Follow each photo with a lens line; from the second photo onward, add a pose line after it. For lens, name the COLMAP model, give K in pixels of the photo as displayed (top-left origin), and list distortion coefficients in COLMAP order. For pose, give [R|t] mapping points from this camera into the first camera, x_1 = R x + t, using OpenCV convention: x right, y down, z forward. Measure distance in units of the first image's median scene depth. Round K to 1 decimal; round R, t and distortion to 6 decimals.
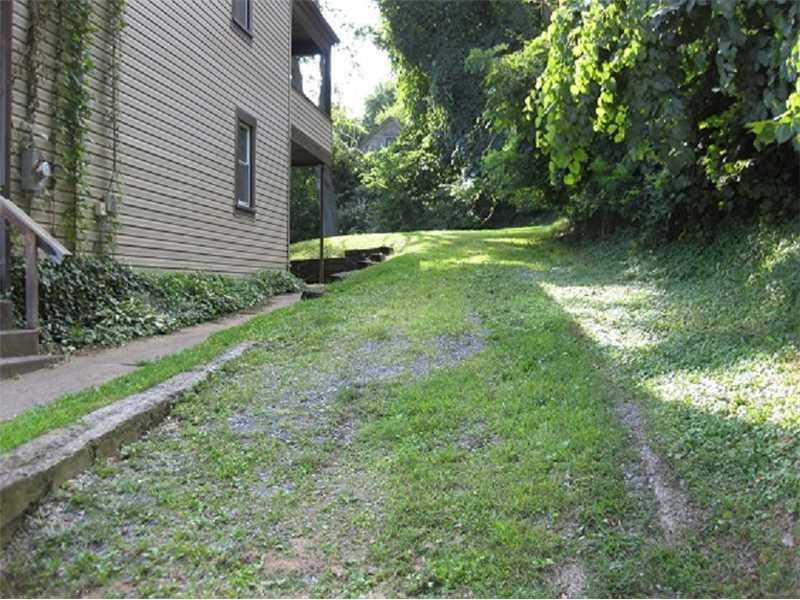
lens RADIAL K [[814.1, 0, 400.0], [0, 814.1, 300.0], [0, 0, 1]] dist [0.074449, -0.002623]
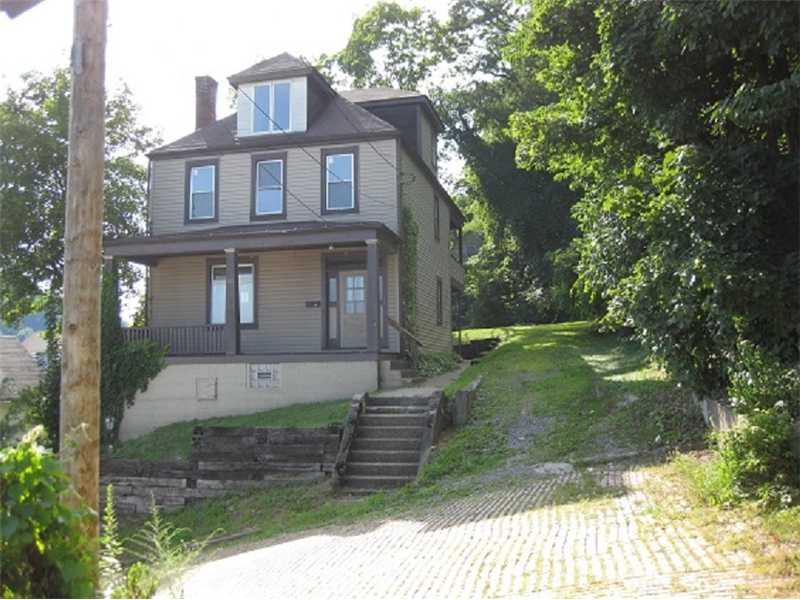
lens RADIAL K [[814.1, 0, 400.0], [0, 814.1, 300.0], [0, 0, 1]] dist [0.074449, -0.002623]
pose [[0.997058, -0.025687, -0.072224, -0.098934], [0.018217, 0.994592, -0.102253, 0.031418], [0.074460, 0.100637, 0.992133, -0.801689]]
